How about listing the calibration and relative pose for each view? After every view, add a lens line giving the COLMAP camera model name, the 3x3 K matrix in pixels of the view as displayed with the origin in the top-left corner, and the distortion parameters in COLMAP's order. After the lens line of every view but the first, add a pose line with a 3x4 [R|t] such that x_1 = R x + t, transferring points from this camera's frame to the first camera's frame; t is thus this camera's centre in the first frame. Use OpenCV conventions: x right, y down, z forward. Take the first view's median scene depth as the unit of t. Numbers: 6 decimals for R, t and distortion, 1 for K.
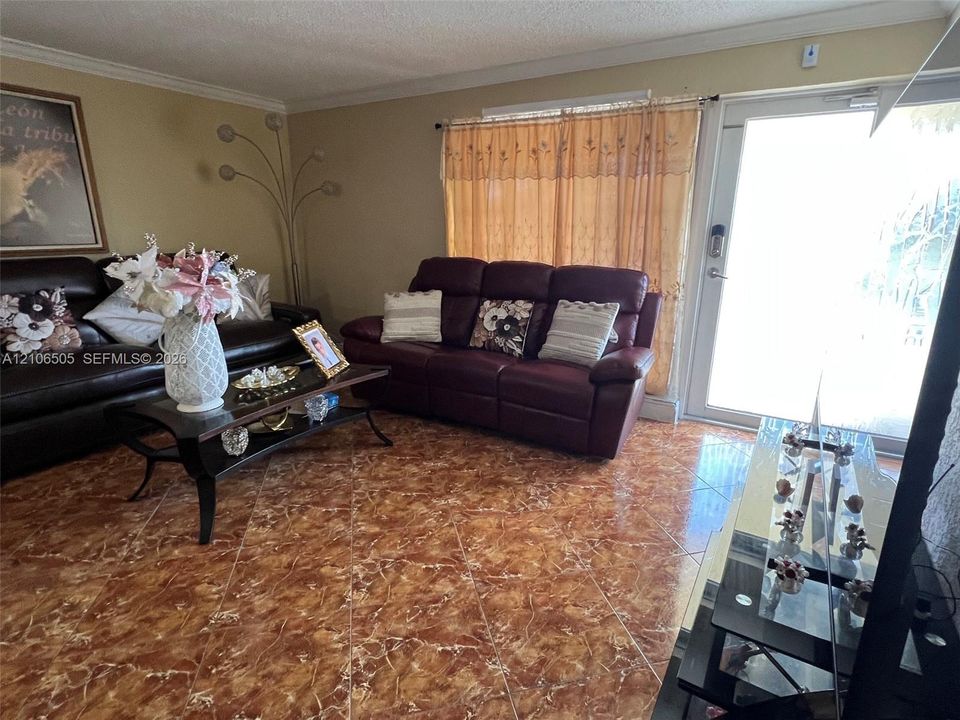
lens RADIAL K [[515.1, 0, 481.8], [0, 515.1, 360.2], [0, 0, 1]] dist [-0.000121, 0.001211]
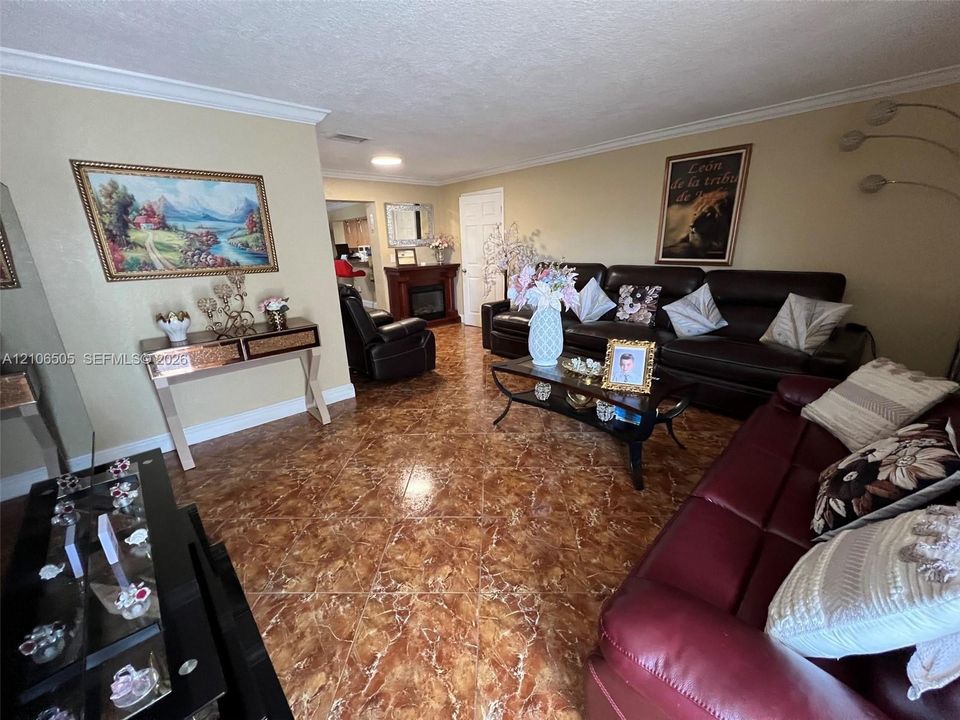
lens RADIAL K [[381.4, 0, 480.0], [0, 381.4, 359.6], [0, 0, 1]] dist [0.000084, -0.000271]
pose [[-0.257687, 0.291461, -0.921221, 0.509752], [-0.231999, 0.906865, 0.351814, -0.245724], [0.937963, 0.304380, -0.166068, 0.840010]]
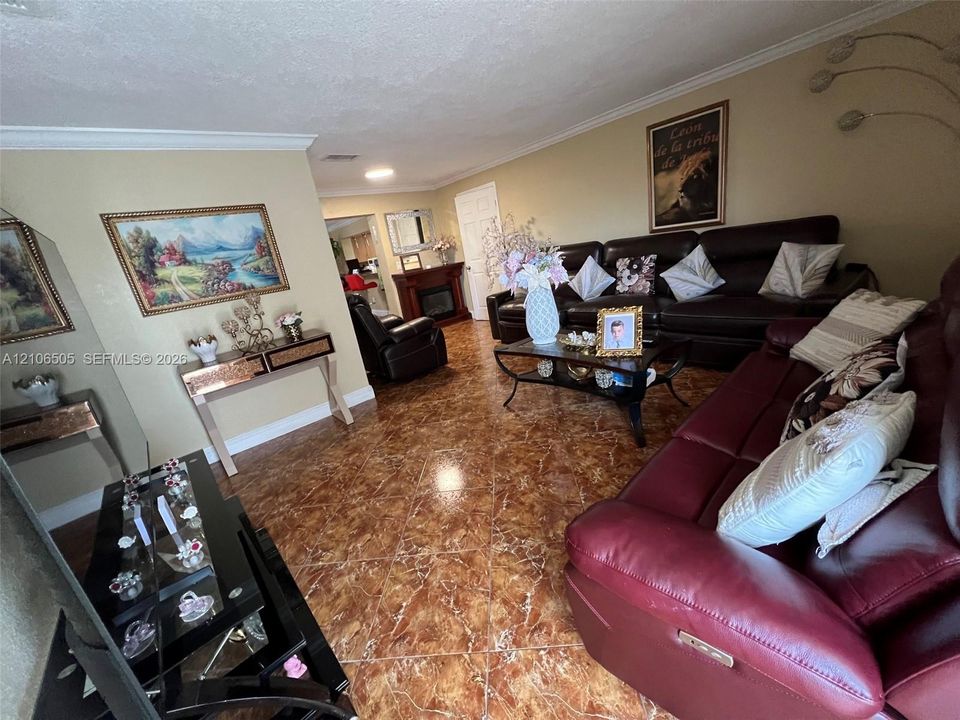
lens RADIAL K [[381.4, 0, 480.0], [0, 381.4, 359.6], [0, 0, 1]] dist [0.000084, -0.000271]
pose [[-0.279017, 0.327428, -0.902741, 0.555440], [-0.095698, 0.925914, 0.365411, -0.244522], [0.955506, 0.188346, -0.227012, 0.913373]]
